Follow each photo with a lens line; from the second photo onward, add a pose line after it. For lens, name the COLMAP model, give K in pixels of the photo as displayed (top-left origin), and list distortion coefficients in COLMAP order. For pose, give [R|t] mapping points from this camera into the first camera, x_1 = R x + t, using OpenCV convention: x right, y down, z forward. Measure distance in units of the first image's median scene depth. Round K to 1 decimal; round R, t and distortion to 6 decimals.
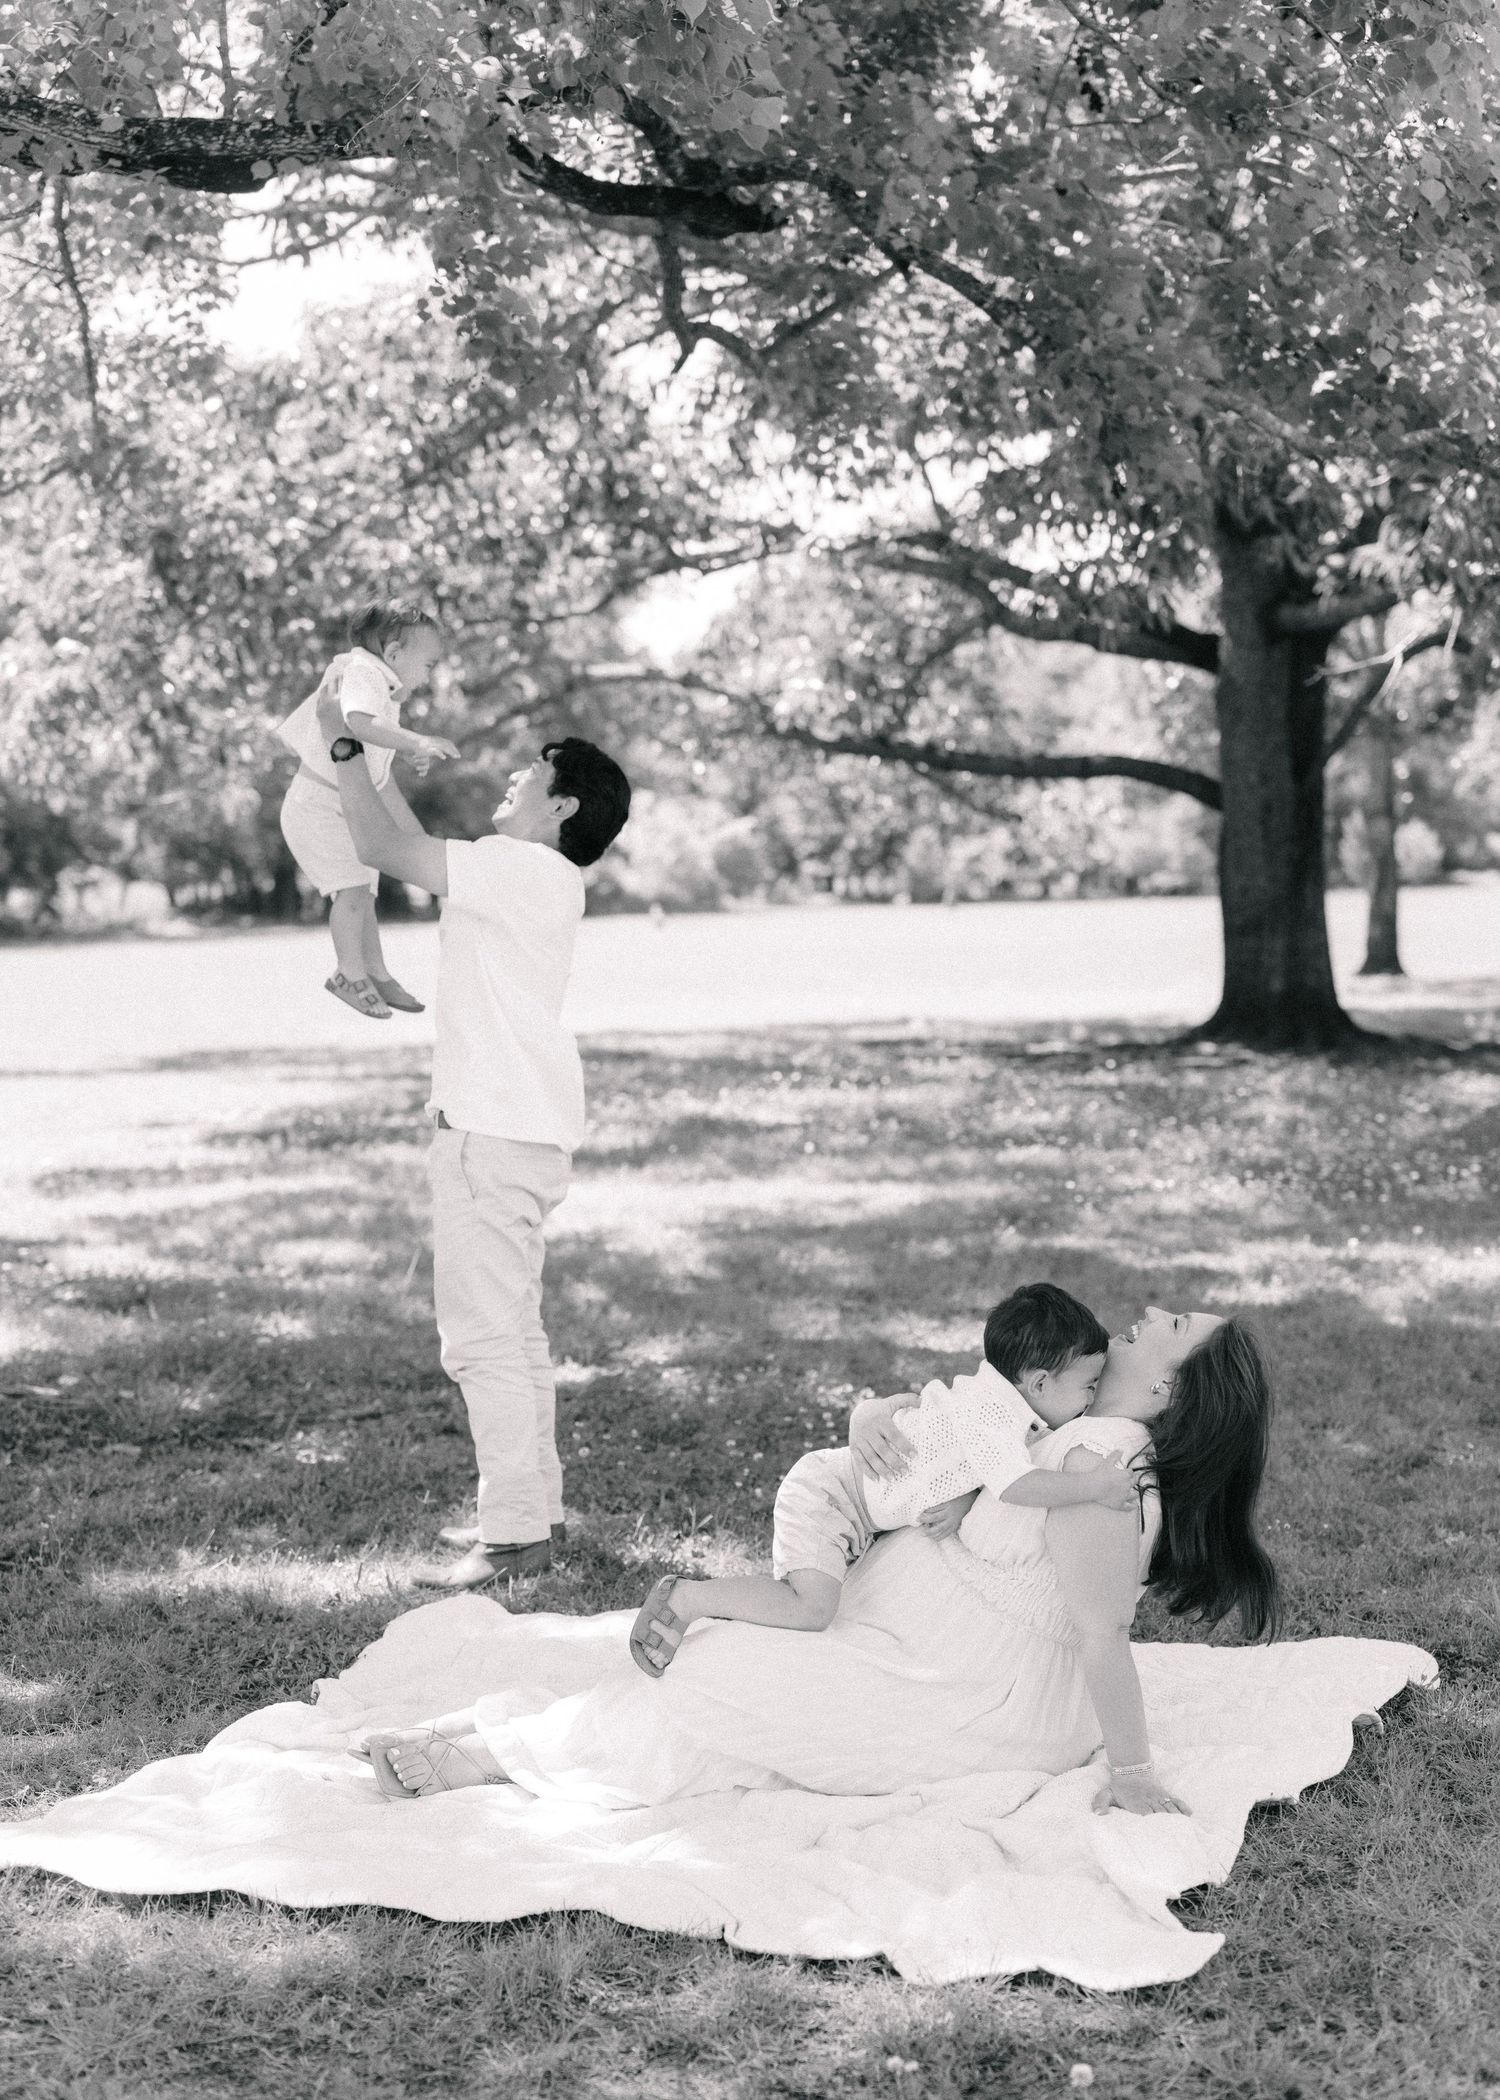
lens RADIAL K [[3840.7, 0, 750.0], [0, 3840.7, 1050.0], [0, 0, 1]] dist [0.059437, -0.107783]
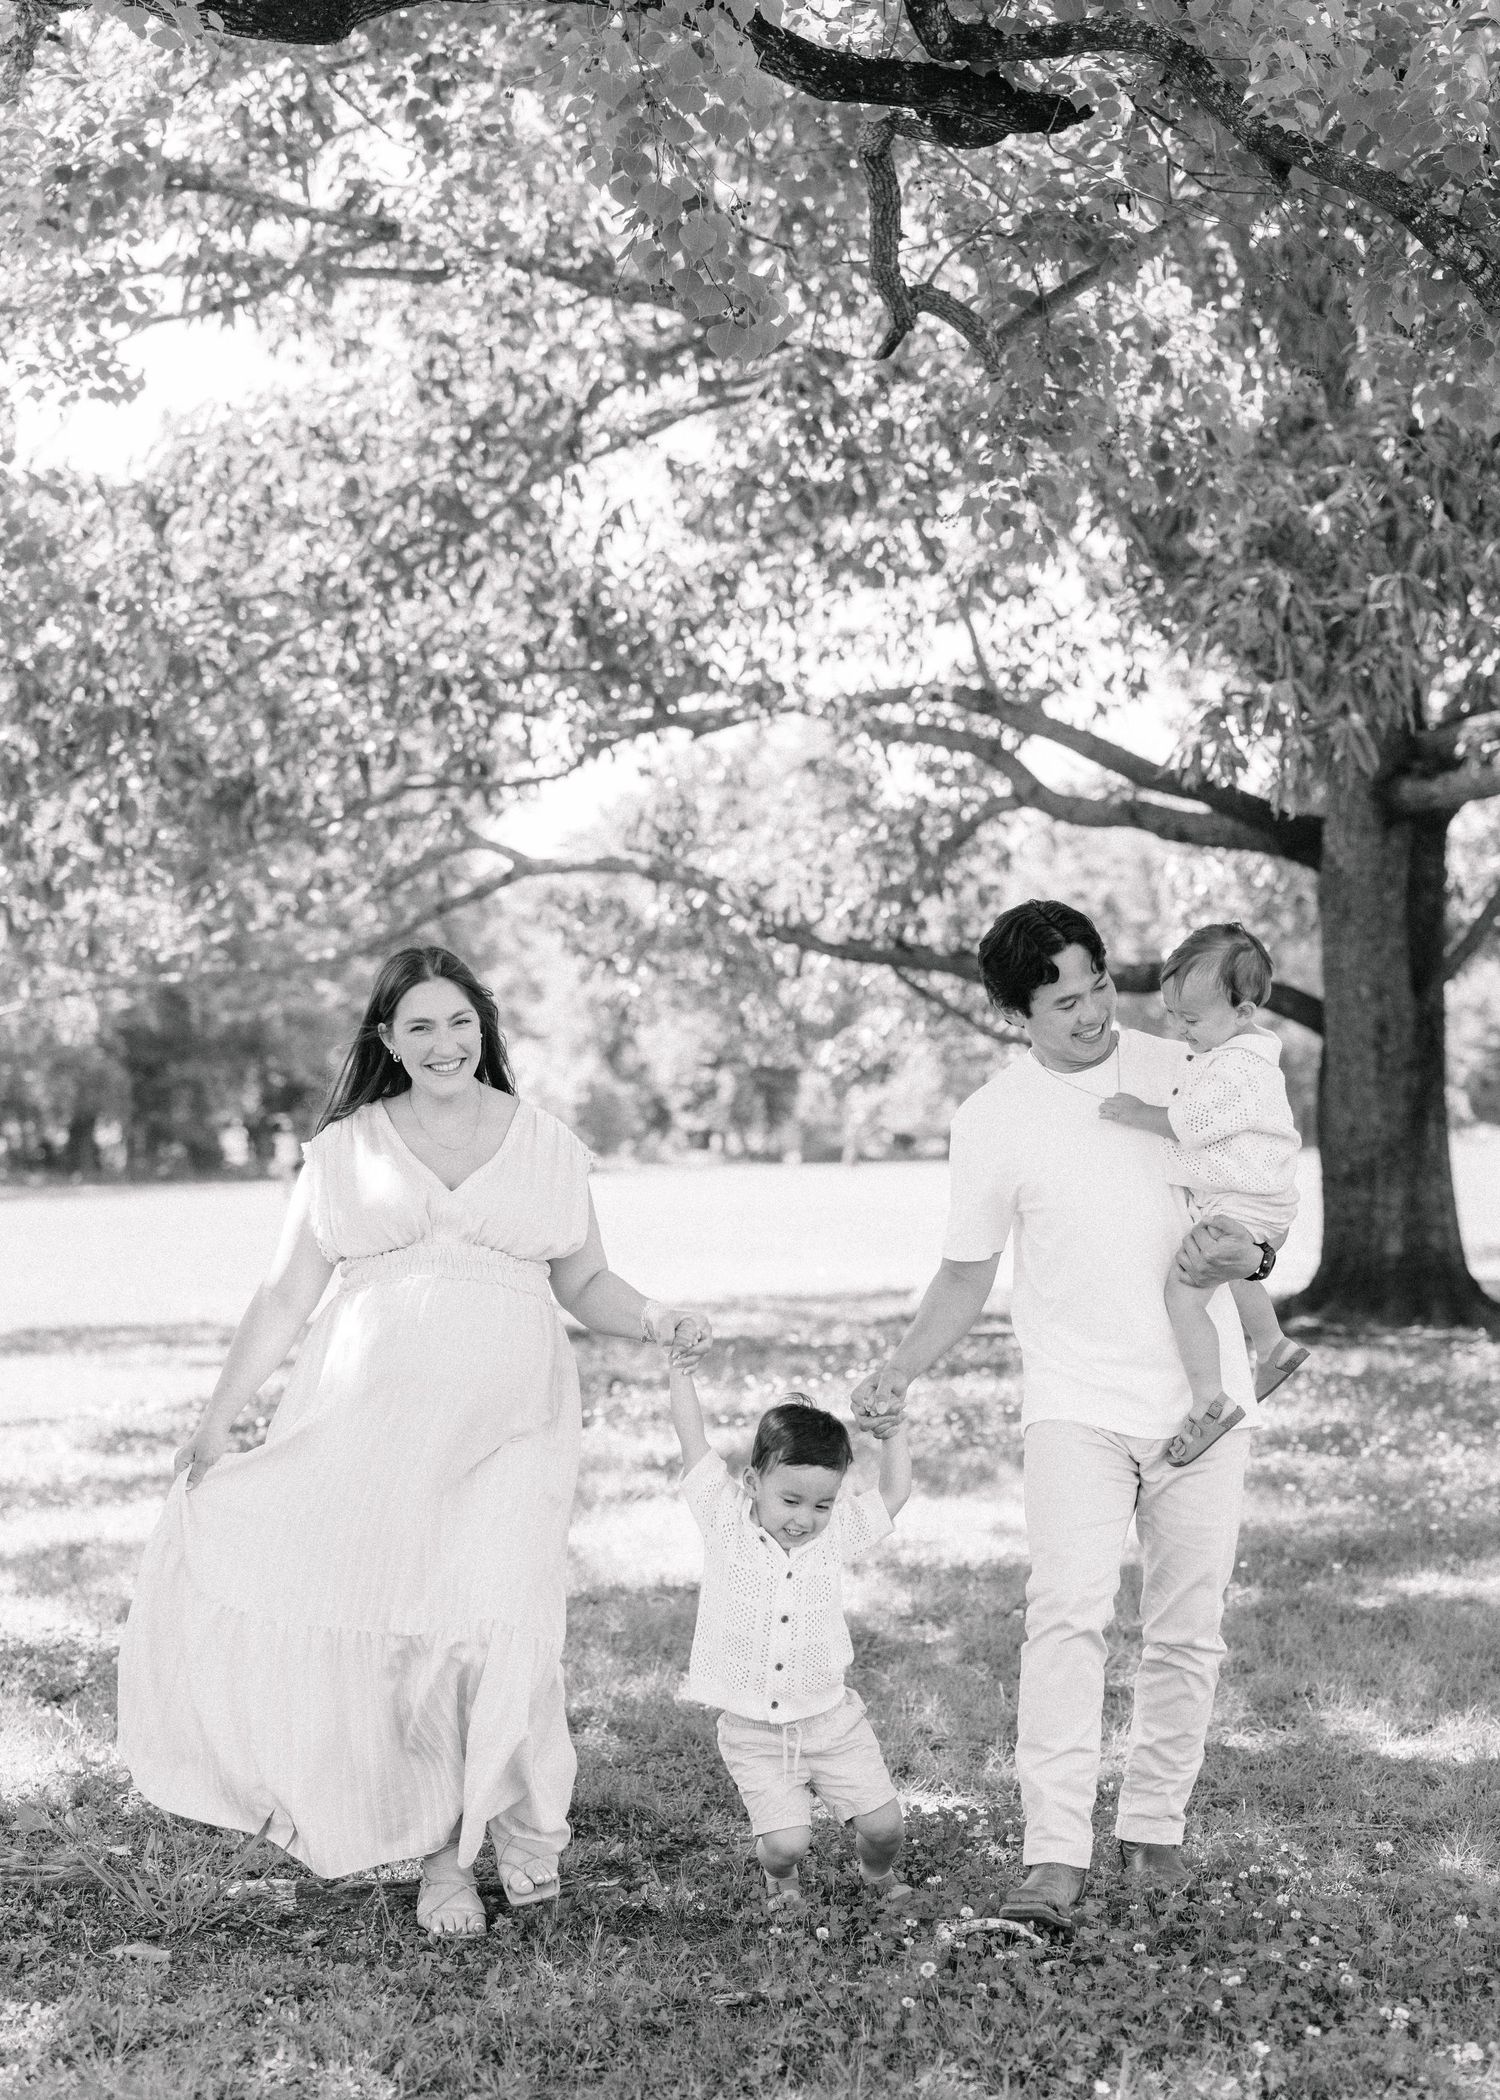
lens RADIAL K [[3963.3, 0, 750.0], [0, 3963.3, 1050.0], [0, 0, 1]] dist [-0.024286, -0.058852]
pose [[0.997571, 0.005299, 0.069461, -0.059496], [-0.000323, 0.997444, -0.071456, 0.001557], [-0.069662, 0.071260, 0.995022, 0.185193]]
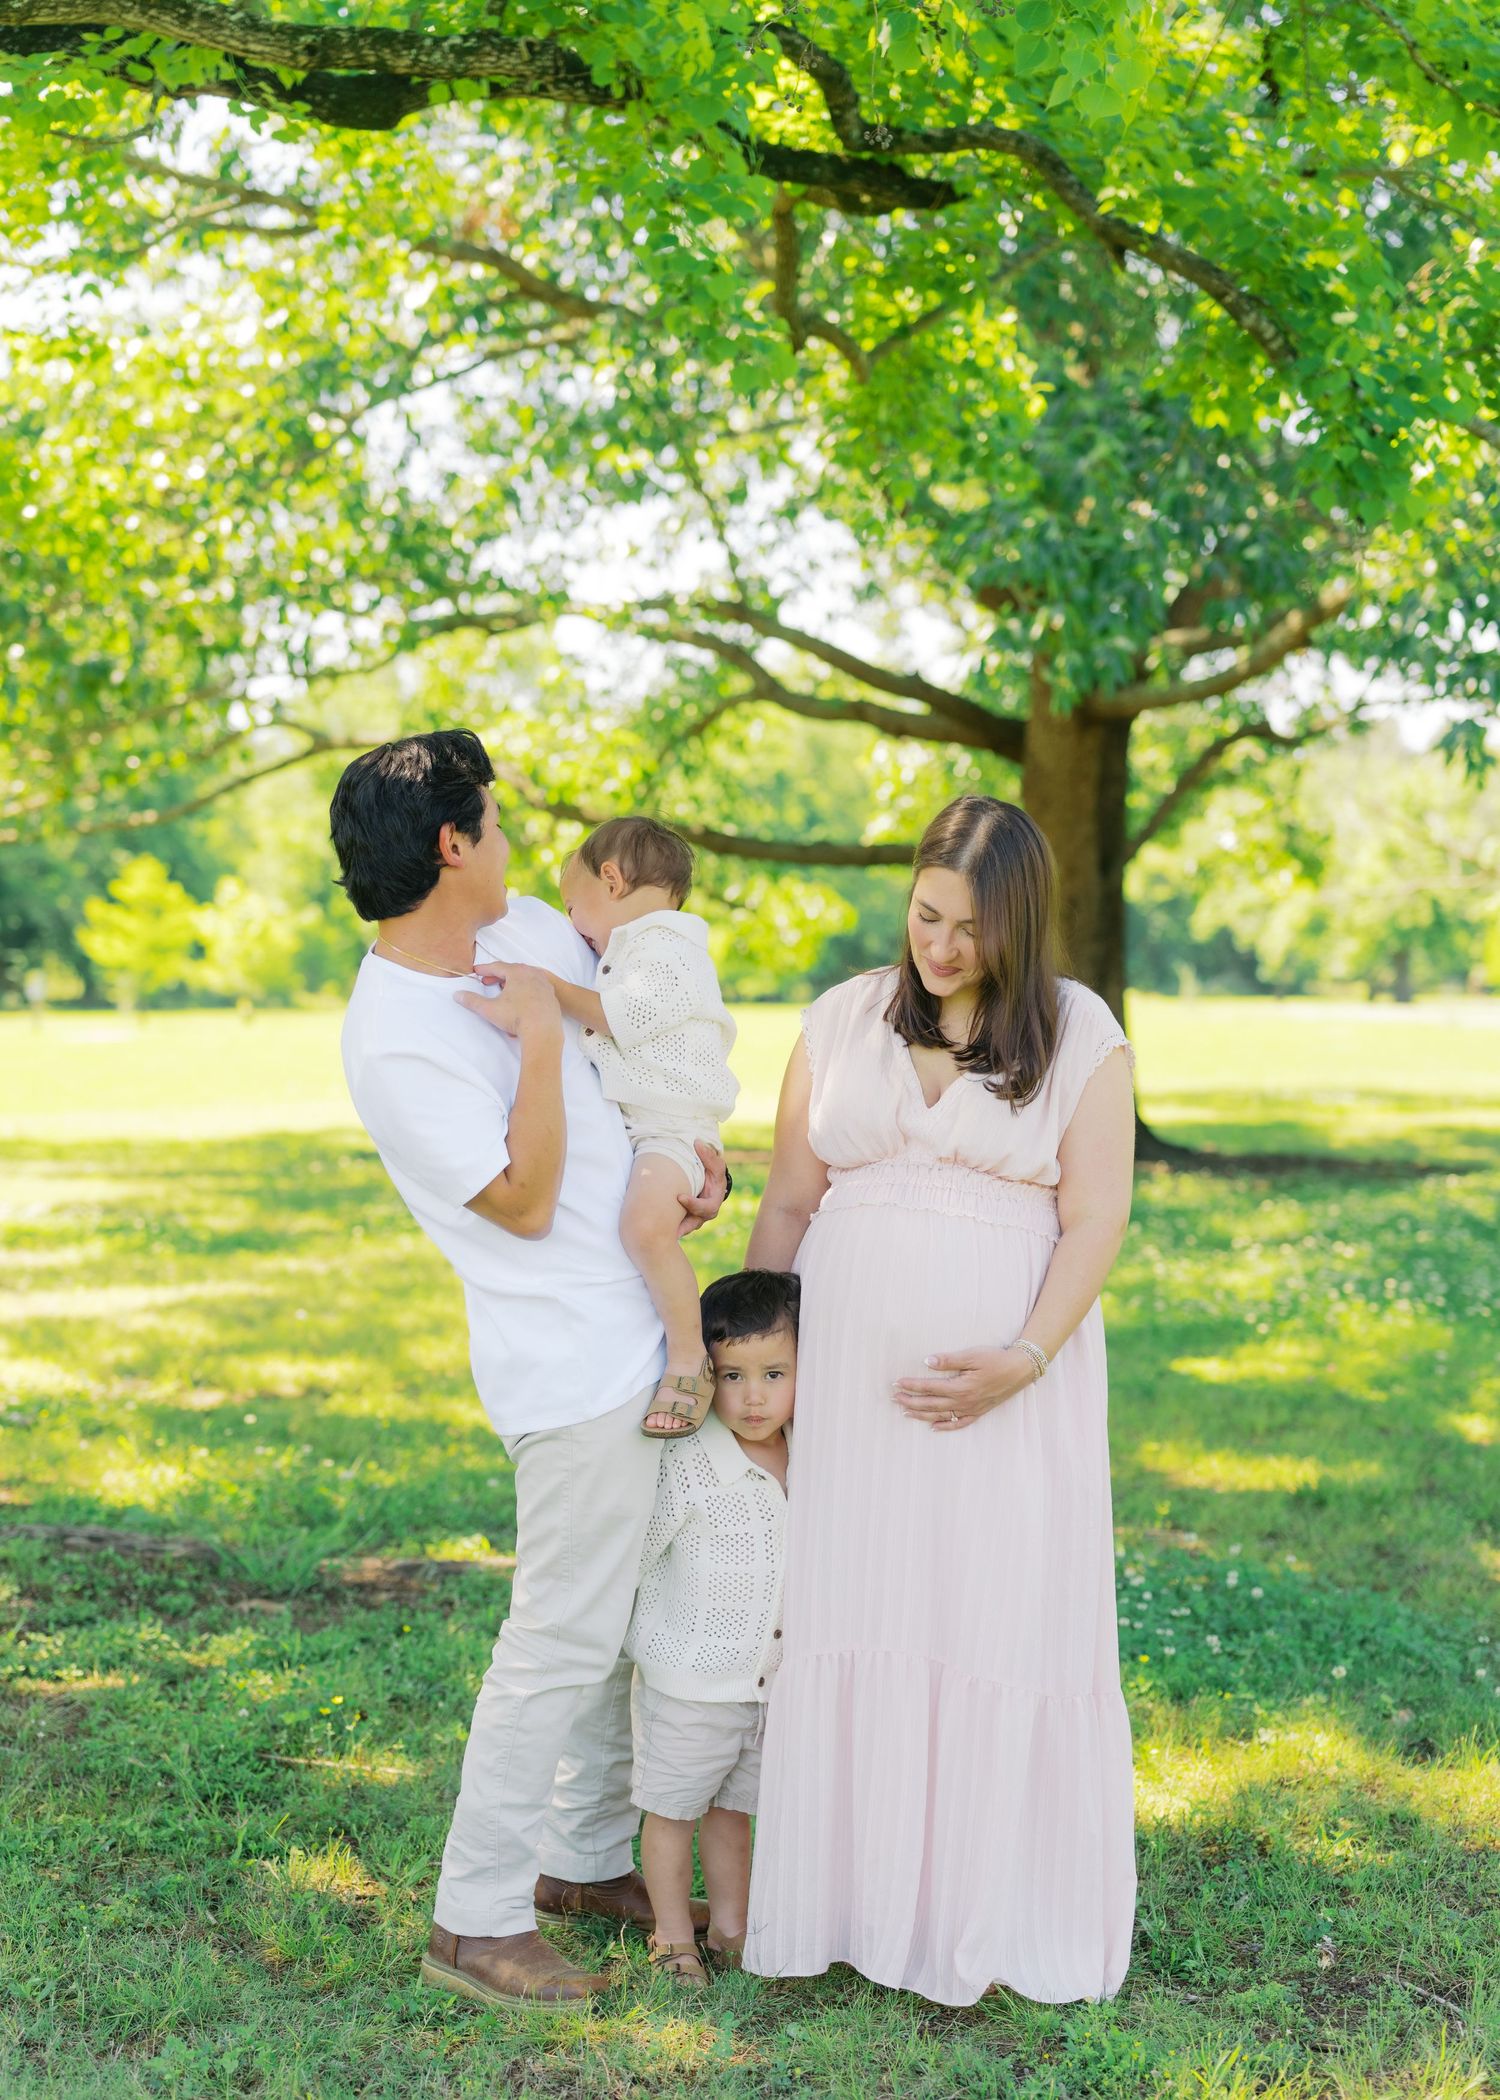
lens RADIAL K [[3846.9, 0, 595.7], [0, 3846.9, 1052.7], [0, 0, 1]] dist [-0.027538, -0.020313]
pose [[0.990637, 0.021217, 0.134862, -0.112198], [-0.017278, 0.999391, -0.030312, 0.004407], [-0.135423, 0.027698, 0.990401, 0.089567]]
